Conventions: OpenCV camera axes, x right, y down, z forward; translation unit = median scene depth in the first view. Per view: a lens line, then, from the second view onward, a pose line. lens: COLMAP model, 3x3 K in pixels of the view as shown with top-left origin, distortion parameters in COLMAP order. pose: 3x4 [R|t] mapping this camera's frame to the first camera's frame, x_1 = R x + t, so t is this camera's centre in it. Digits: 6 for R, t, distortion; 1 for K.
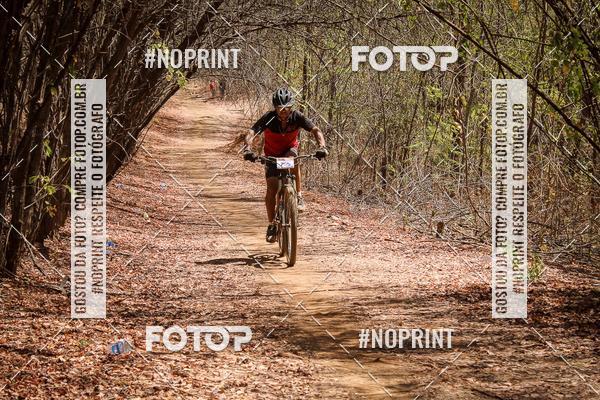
lens RADIAL K [[1139.9, 0, 349.3], [0, 1139.9, 190.2], [0, 0, 1]] dist [0.000182, -0.061802]
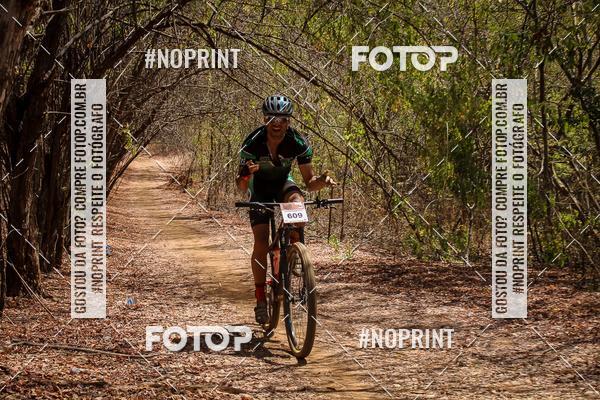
lens RADIAL K [[2066.8, 0, 300.3], [0, 2066.8, 168.0], [0, 0, 1]] dist [1.219610, 0.350006]
pose [[0.999238, -0.039011, -0.000902, 0.090987], [0.038934, 0.998281, -0.043805, 0.075658], [0.002609, 0.043737, 0.999040, -2.091620]]
